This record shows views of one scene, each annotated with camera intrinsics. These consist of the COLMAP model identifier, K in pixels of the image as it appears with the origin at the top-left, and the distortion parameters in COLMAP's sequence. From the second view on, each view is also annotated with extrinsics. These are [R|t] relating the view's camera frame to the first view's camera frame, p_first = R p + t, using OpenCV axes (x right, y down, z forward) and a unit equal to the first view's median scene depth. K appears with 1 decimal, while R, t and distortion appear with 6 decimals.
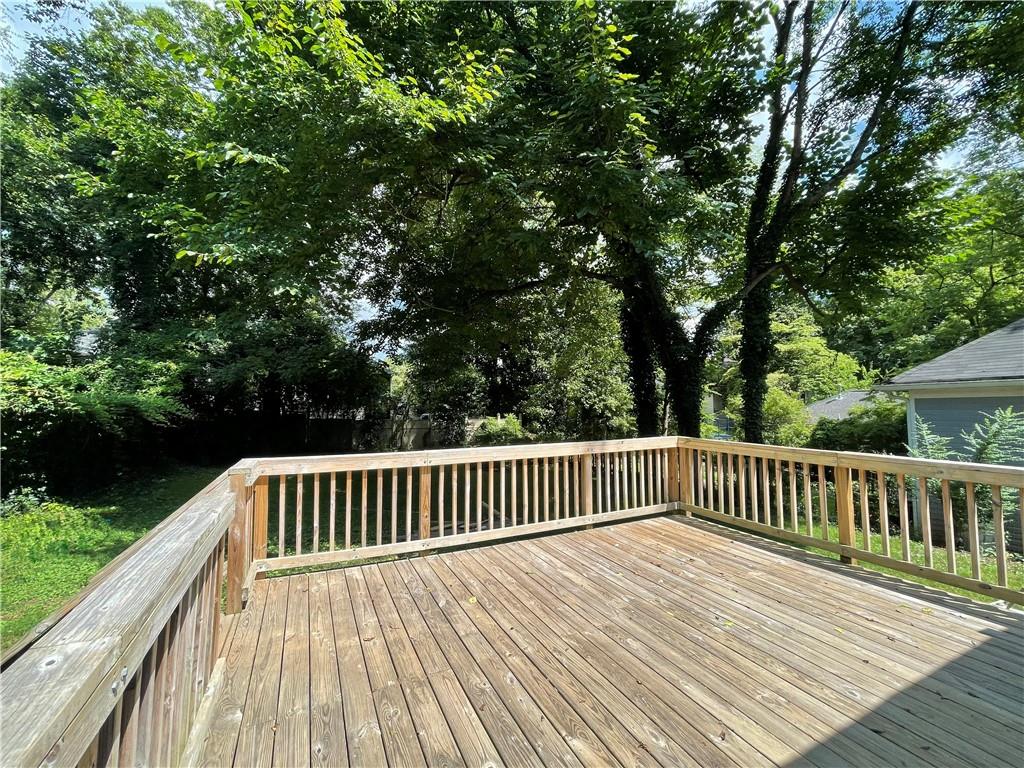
lens RADIAL K [[410.5, 0, 510.0], [0, 410.5, 395.0], [0, 0, 1]] dist [-0.000347, 0.000633]
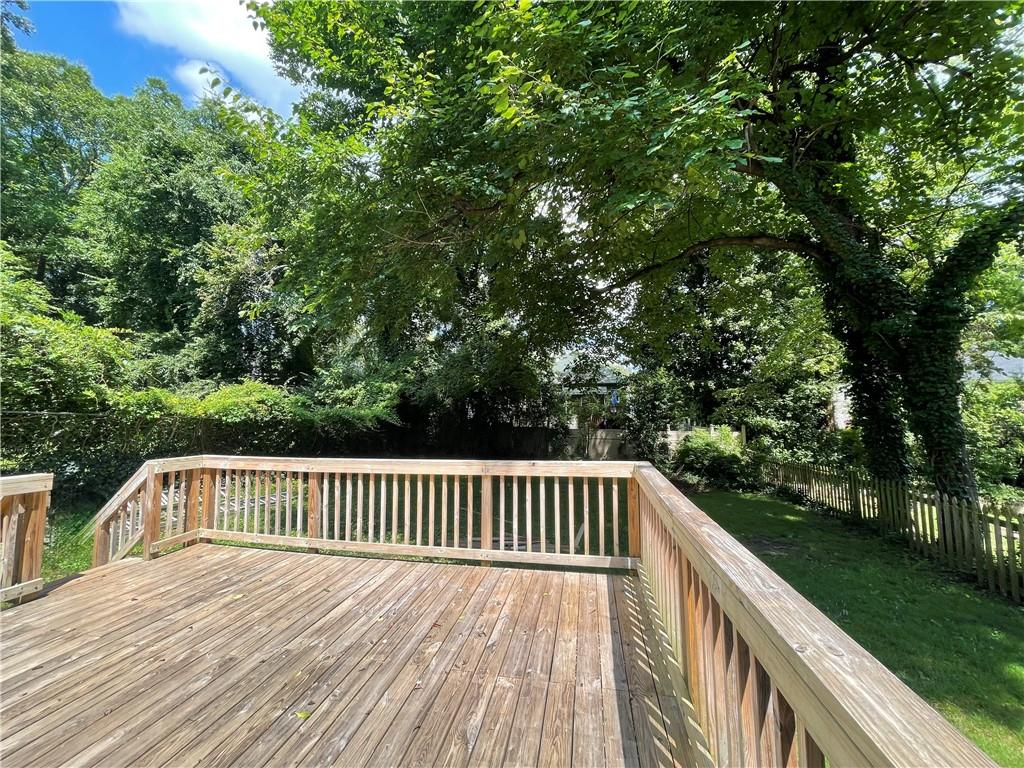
lens RADIAL K [[410.5, 0, 510.2], [0, 410.5, 375.8], [0, 0, 1]] dist [-0.000347, 0.000633]
pose [[0.794753, -0.056544, -0.604293, 0.780738], [0.015692, 0.997232, -0.072673, 0.000900], [0.606730, 0.048275, 0.793441, 0.356948]]
